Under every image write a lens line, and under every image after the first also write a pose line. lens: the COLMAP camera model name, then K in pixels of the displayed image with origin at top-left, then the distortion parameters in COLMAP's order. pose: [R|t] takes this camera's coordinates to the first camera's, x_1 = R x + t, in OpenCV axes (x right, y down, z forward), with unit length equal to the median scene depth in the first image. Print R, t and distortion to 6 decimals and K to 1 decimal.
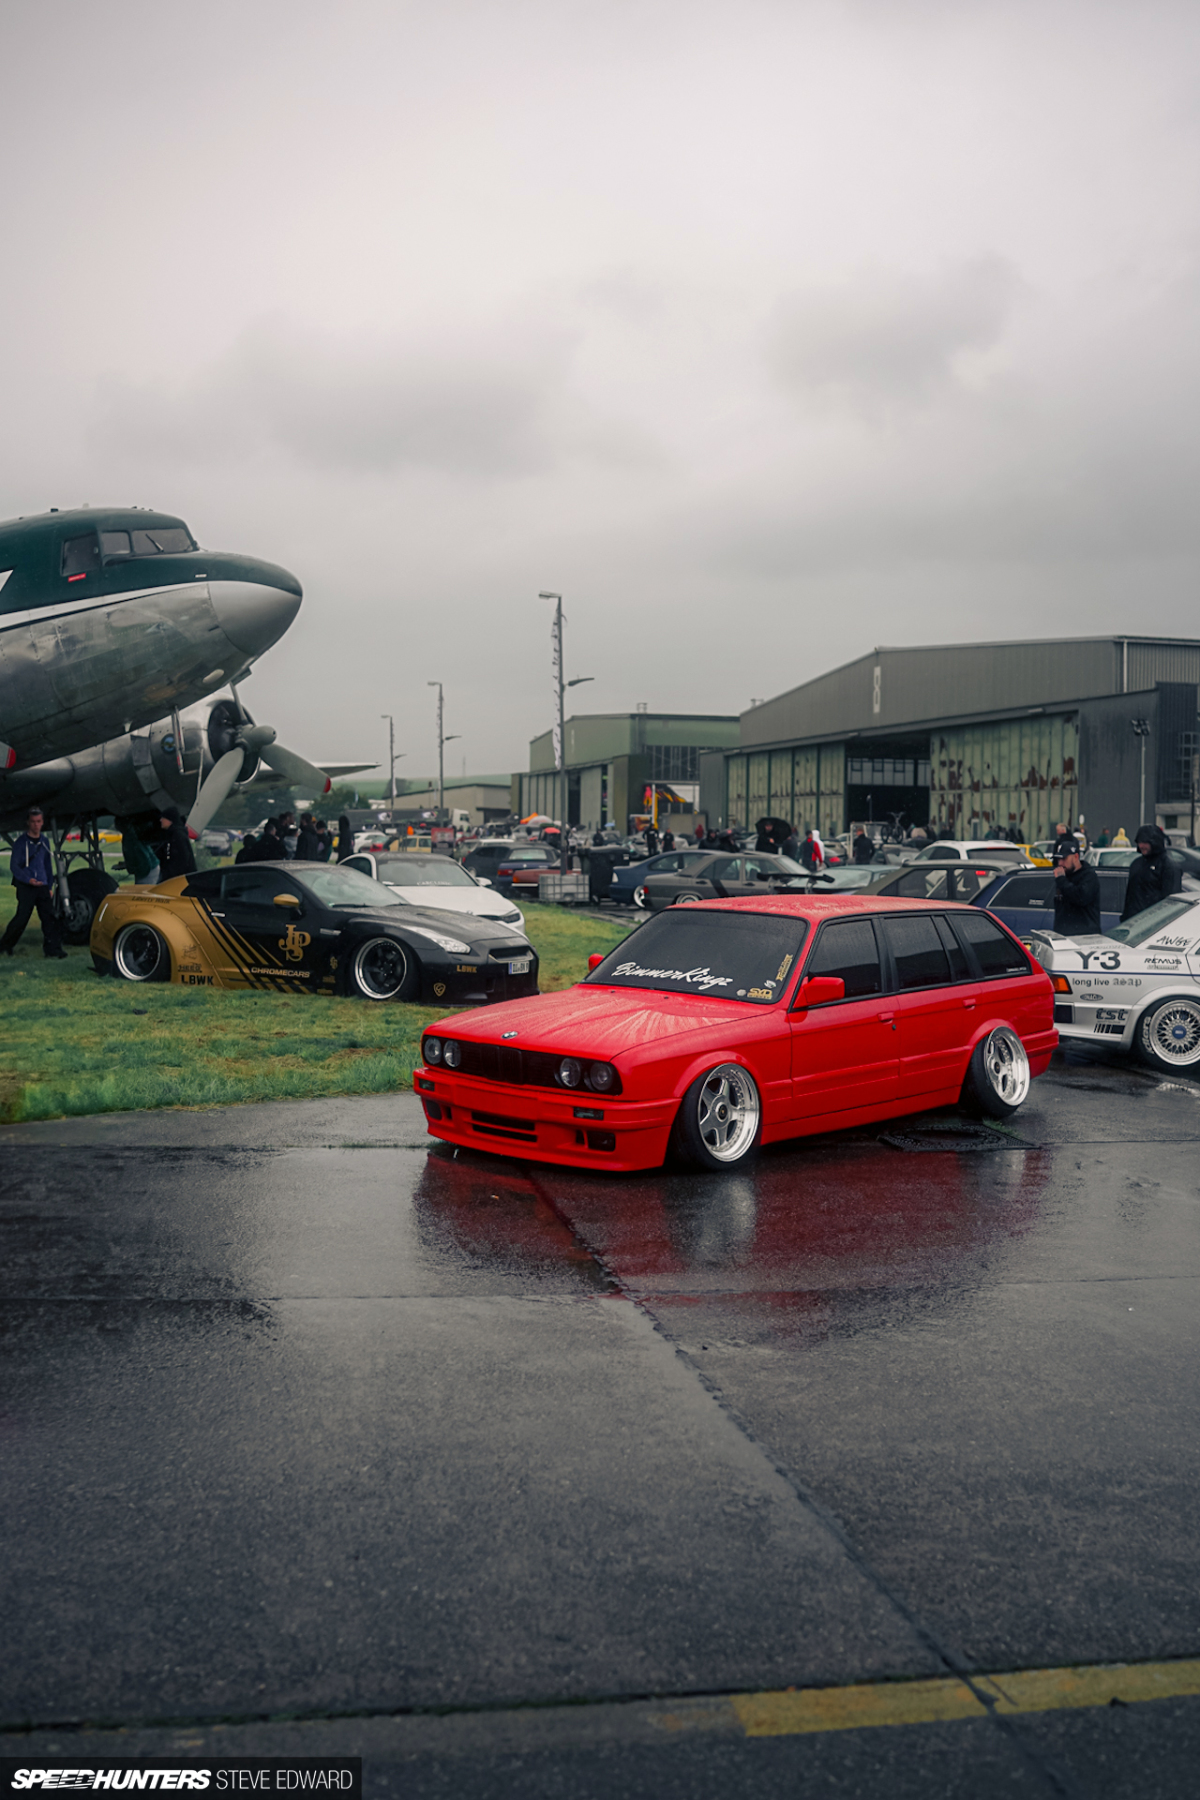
lens RADIAL K [[1754.1, 0, 603.3], [0, 1754.1, 896.0], [0, 0, 1]] dist [-0.101309, 0.000000]
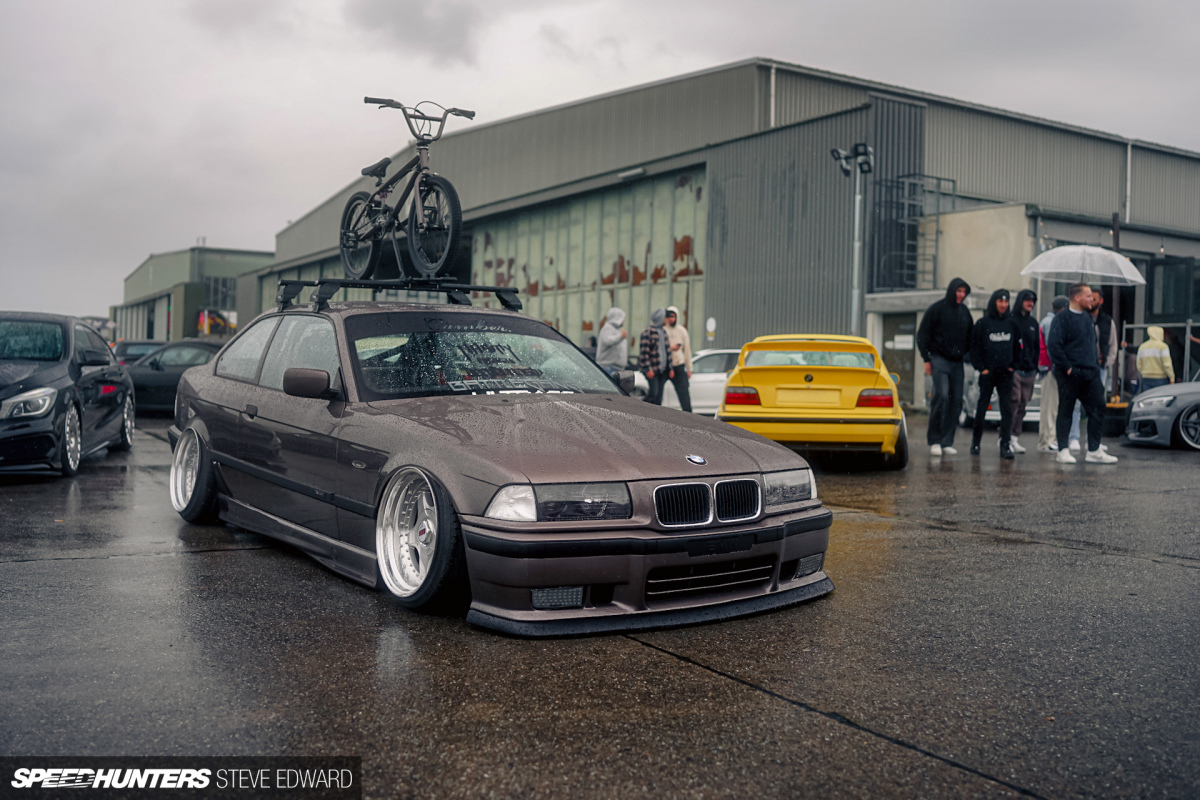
lens RADIAL K [[1169.4, 0, 602.4], [0, 1169.4, 399.8], [0, 0, 1]] dist [-0.101309, 0.000000]
pose [[0.951004, 0.017330, 0.308693, 0.085222], [-0.014573, 0.999831, -0.011235, -0.008586], [-0.308836, 0.006186, 0.951095, 0.505912]]
